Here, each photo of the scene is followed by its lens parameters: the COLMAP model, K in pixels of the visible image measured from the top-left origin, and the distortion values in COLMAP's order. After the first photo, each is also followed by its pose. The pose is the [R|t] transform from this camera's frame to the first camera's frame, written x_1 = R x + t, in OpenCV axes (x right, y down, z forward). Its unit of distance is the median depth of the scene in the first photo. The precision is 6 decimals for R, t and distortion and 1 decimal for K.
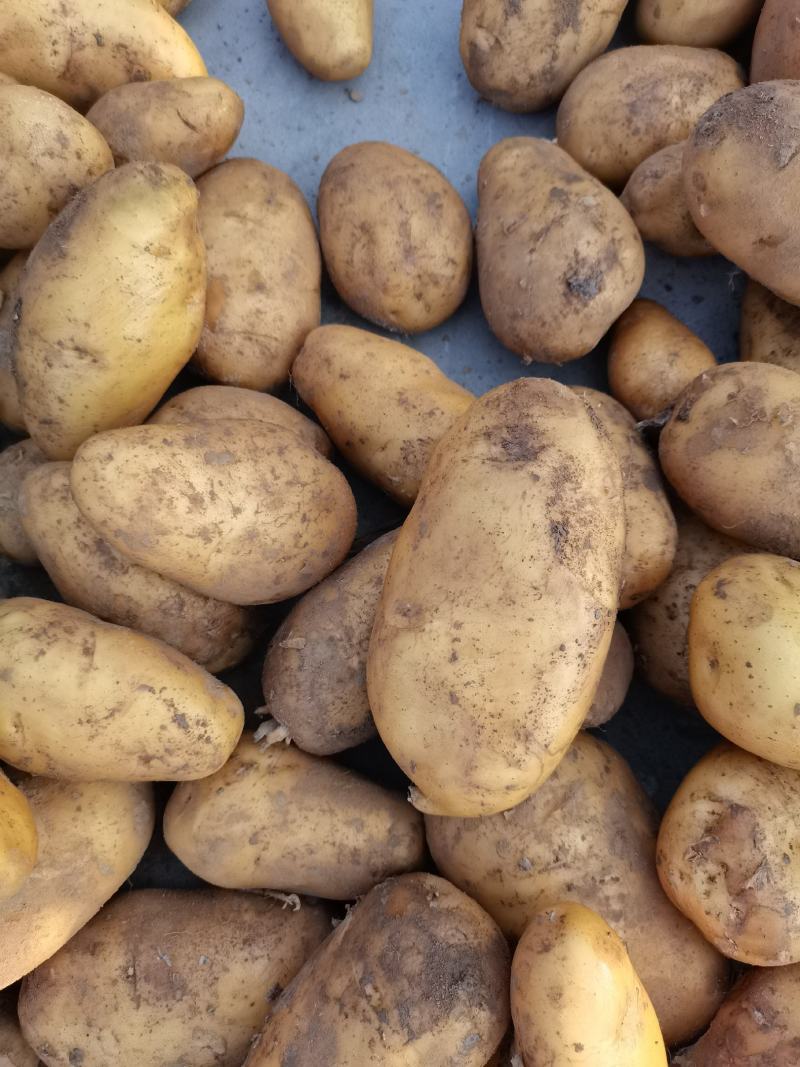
lens RADIAL K [[739.5, 0, 355.4], [0, 739.5, 573.0], [0, 0, 1]] dist [0.016433, -0.013921]
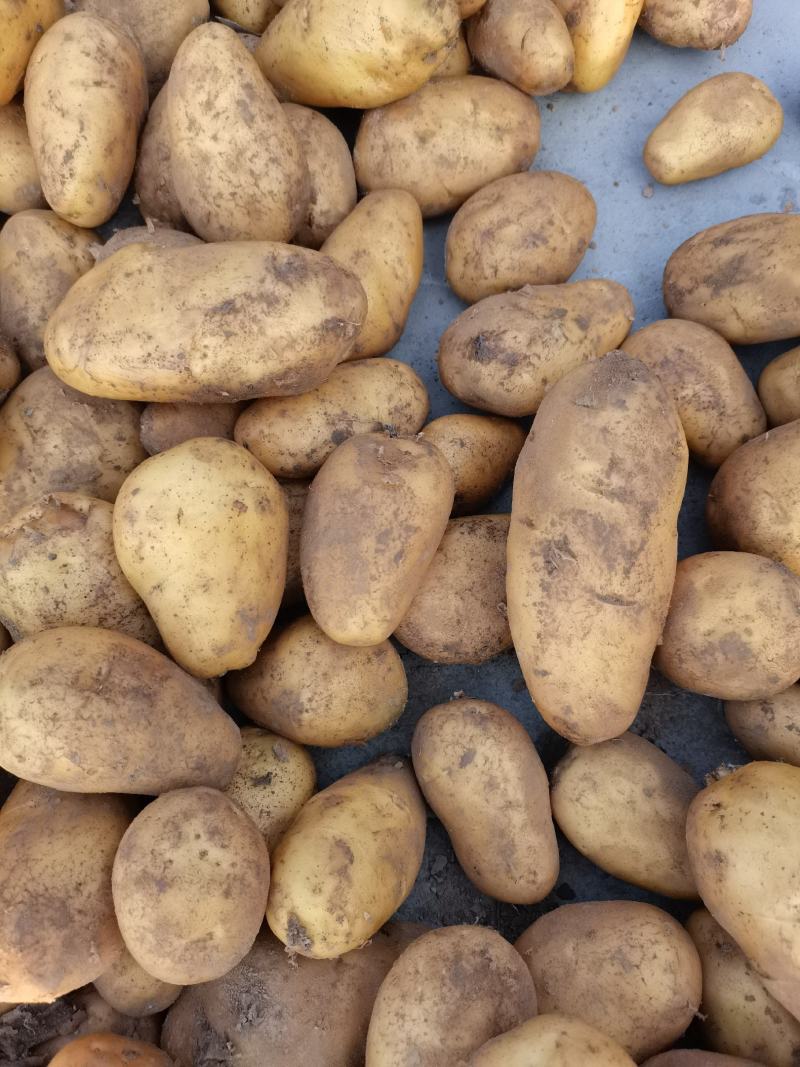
lens RADIAL K [[739.5, 0, 378.4], [0, 739.5, 518.6], [0, 0, 1]] dist [0.016433, -0.013921]
pose [[0.282543, 0.938327, -0.199280, 0.856911], [-0.944617, 0.308315, 0.112430, -0.303986], [0.166937, 0.156477, 0.973472, -0.188109]]
